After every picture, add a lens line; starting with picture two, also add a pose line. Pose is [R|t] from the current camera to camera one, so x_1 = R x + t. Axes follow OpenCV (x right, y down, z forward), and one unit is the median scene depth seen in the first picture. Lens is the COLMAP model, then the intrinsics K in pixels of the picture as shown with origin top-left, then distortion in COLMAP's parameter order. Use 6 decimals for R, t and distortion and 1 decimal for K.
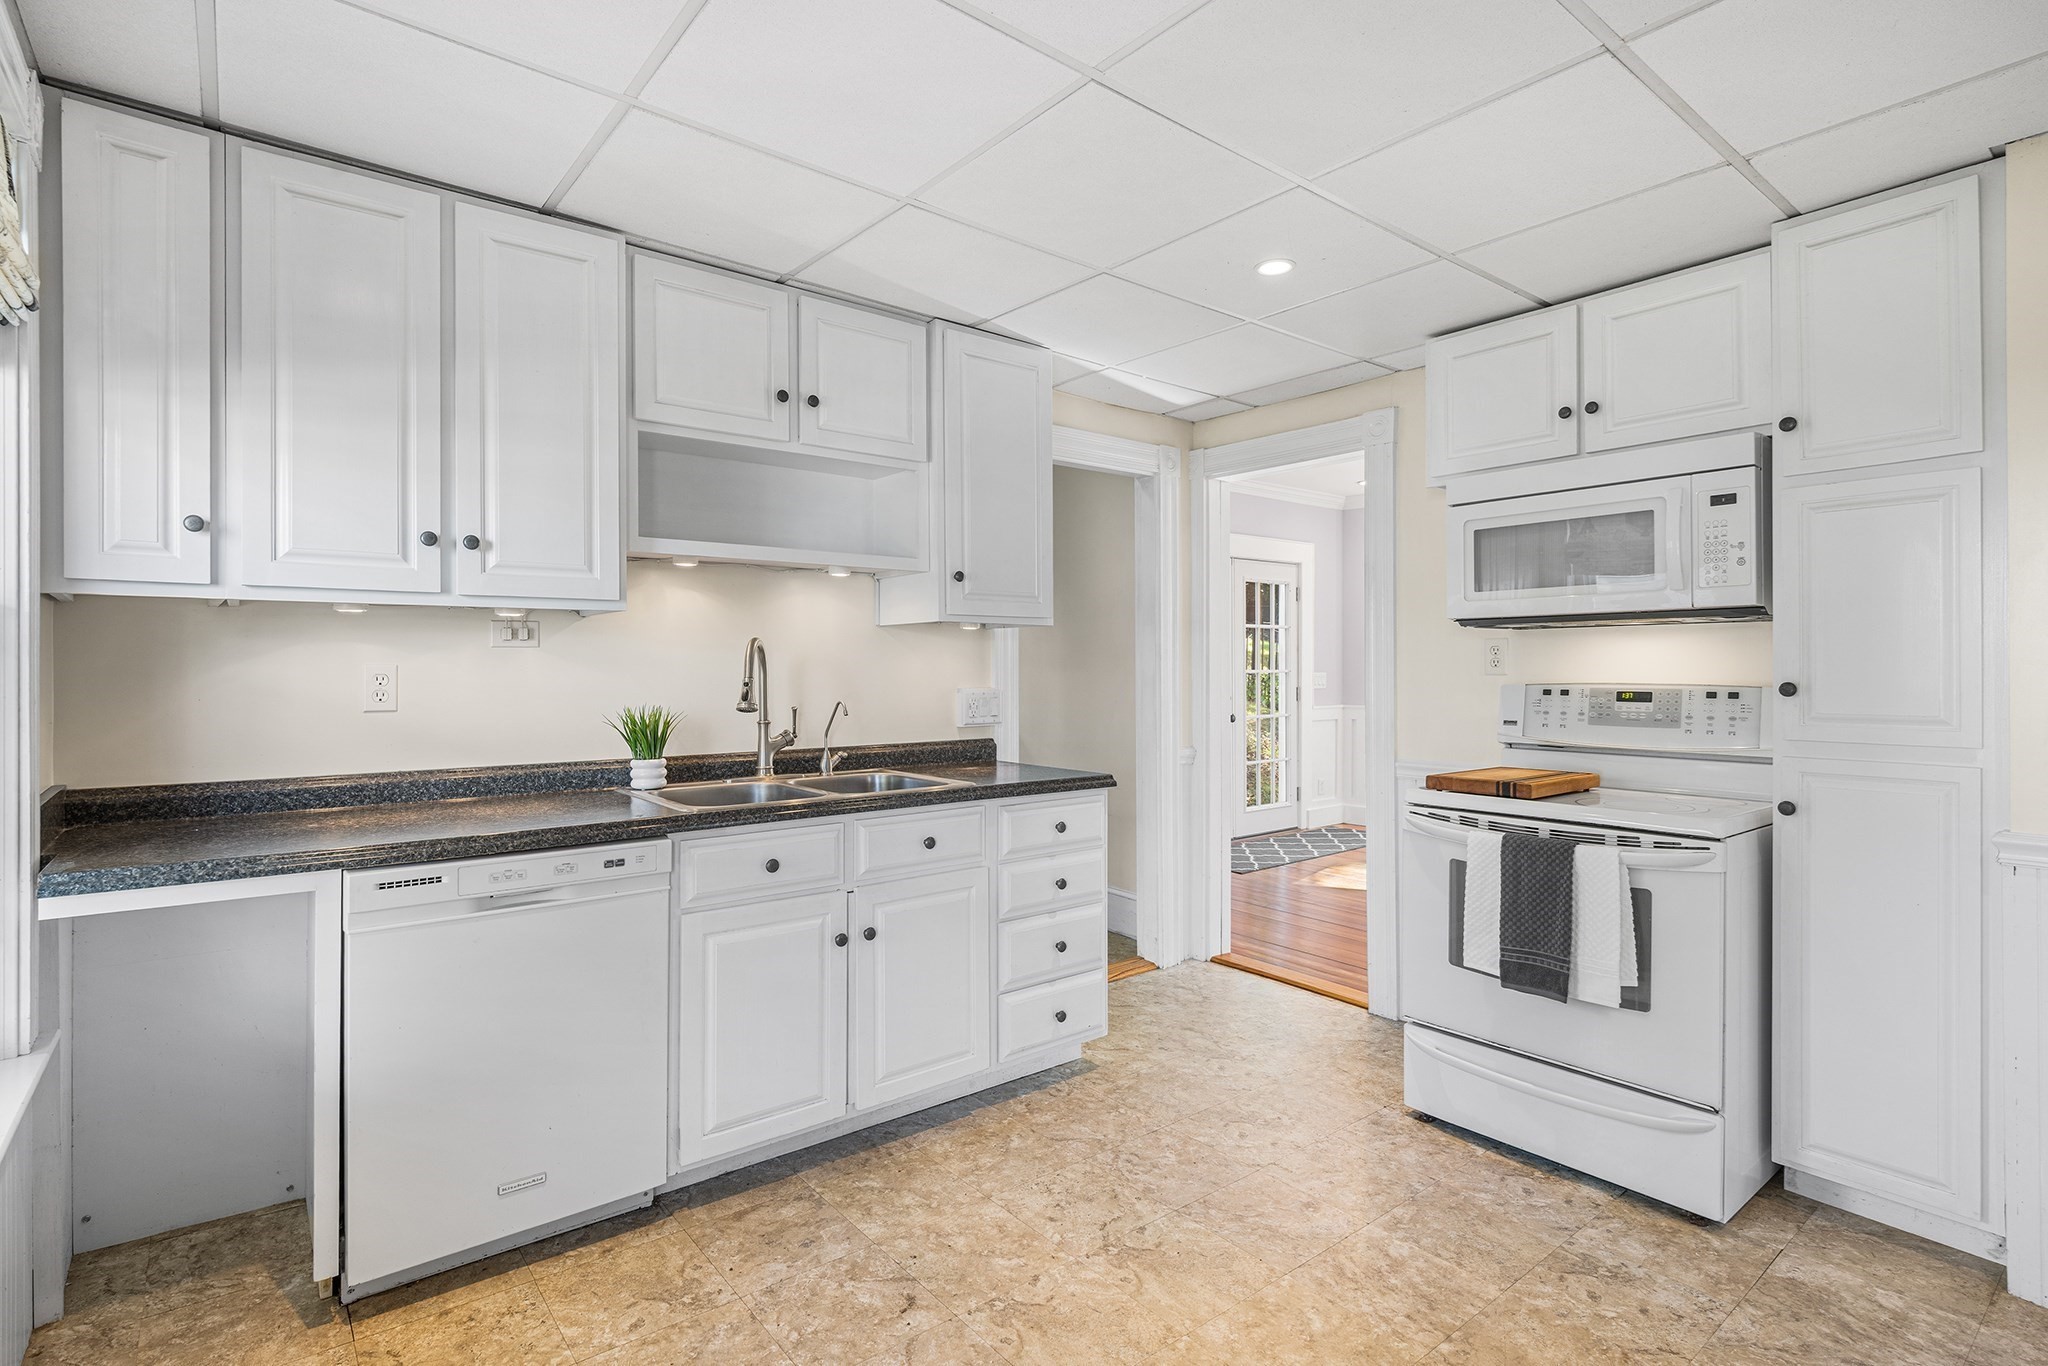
lens RADIAL K [[984.6, 0, 1020.7], [0, 984.6, 672.1], [0, 0, 1]] dist [-0.002377, -0.000322]
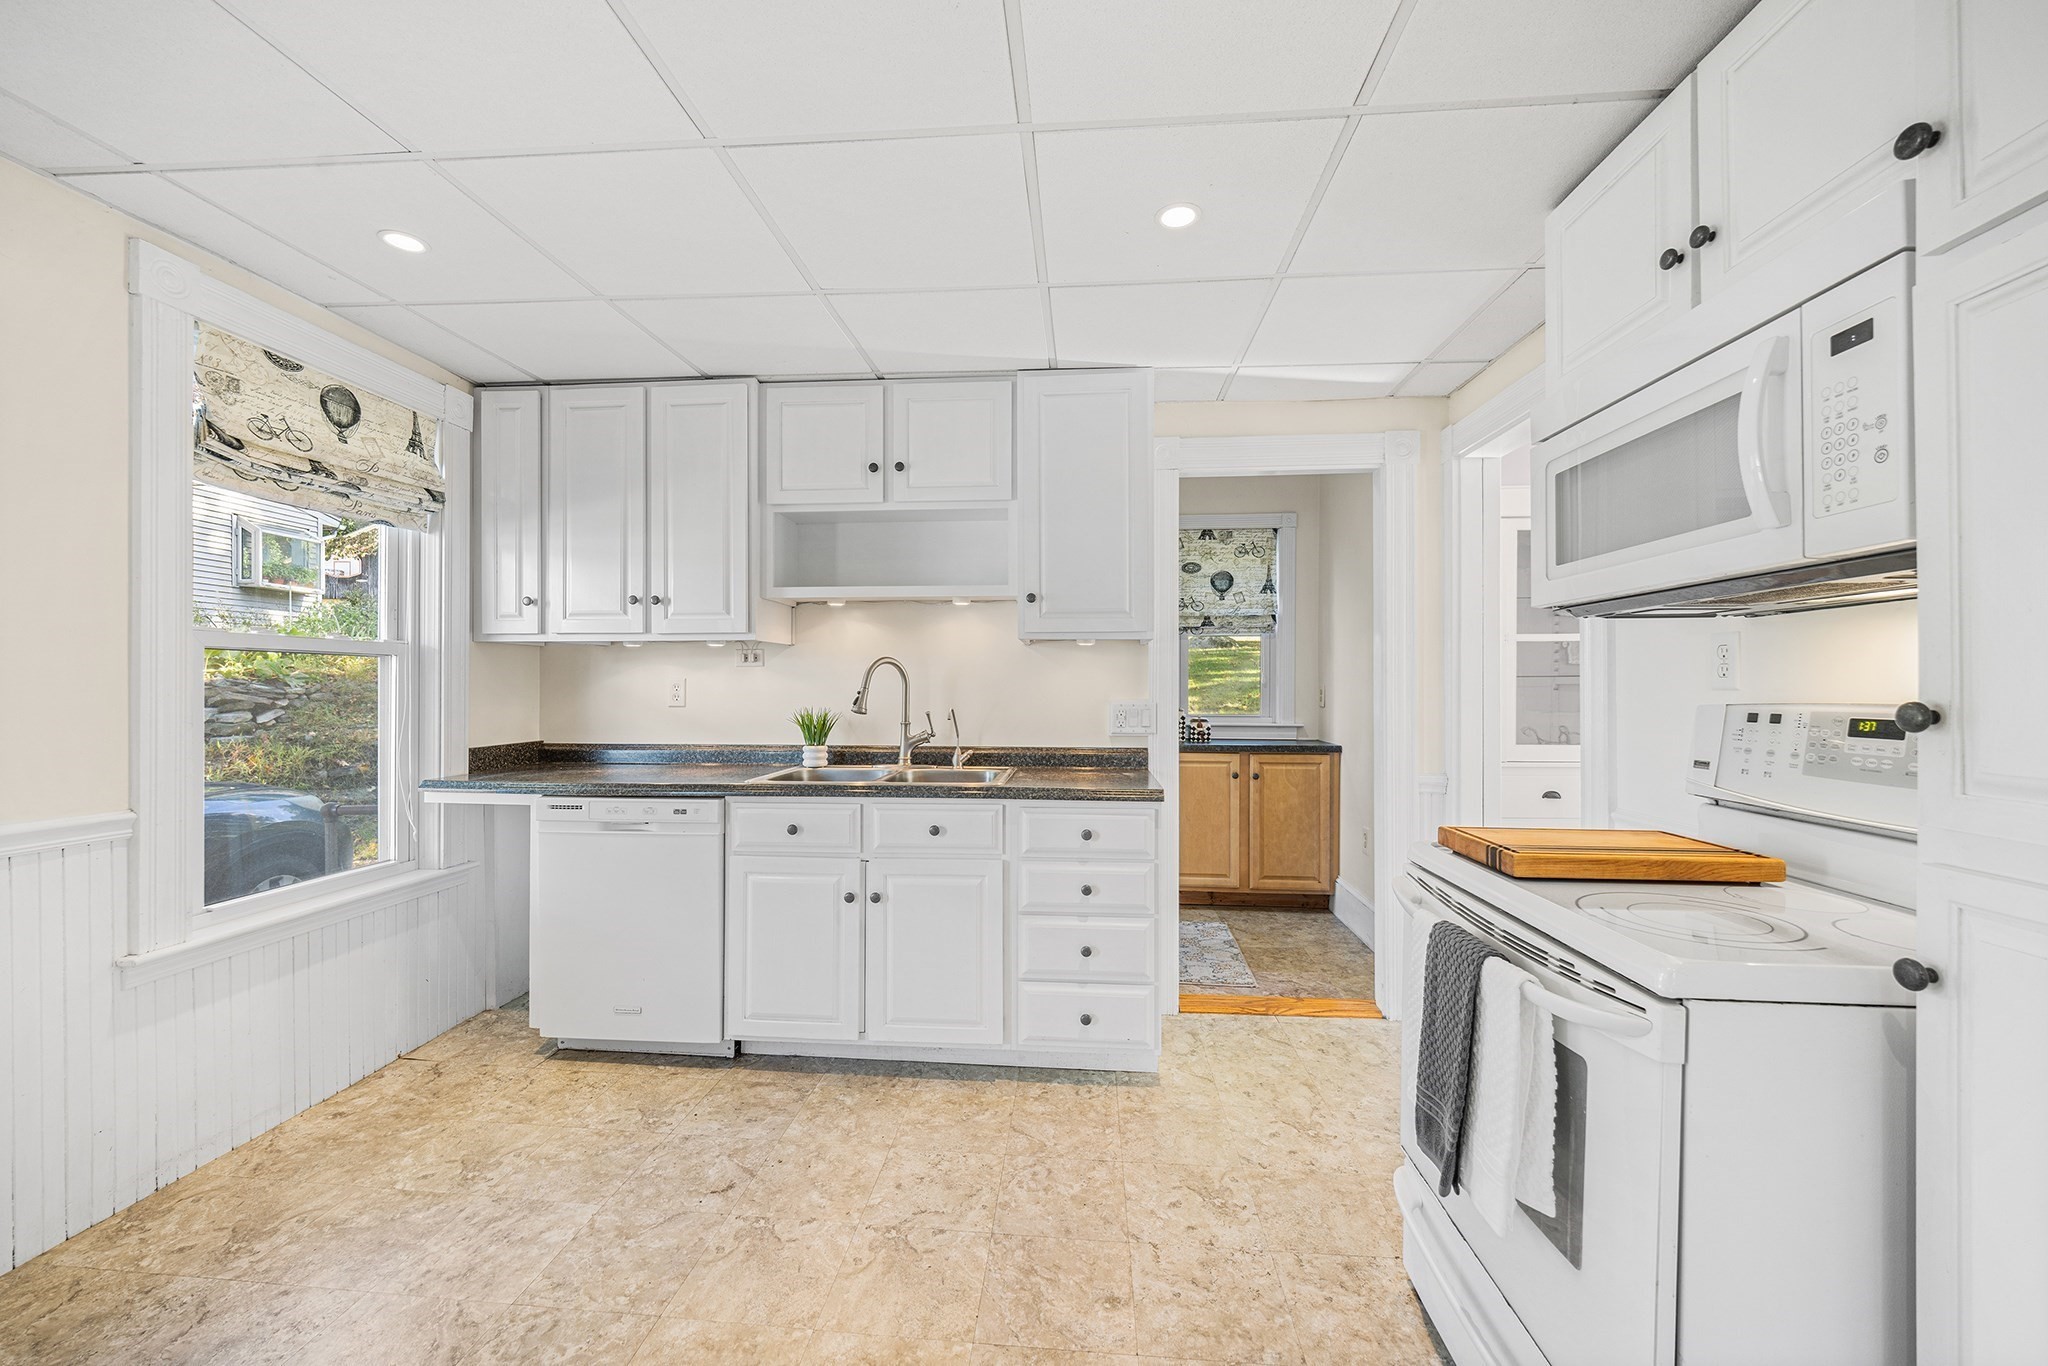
lens RADIAL K [[809.2, 0, 1025.3], [0, 809.2, 687.2], [0, 0, 1]] dist [-0.000139, -0.000774]
pose [[0.729240, 0.002987, -0.684251, 0.641452], [-0.005583, 0.999983, -0.001586, 0.005724], [0.684235, 0.004977, 0.729245, 0.381752]]
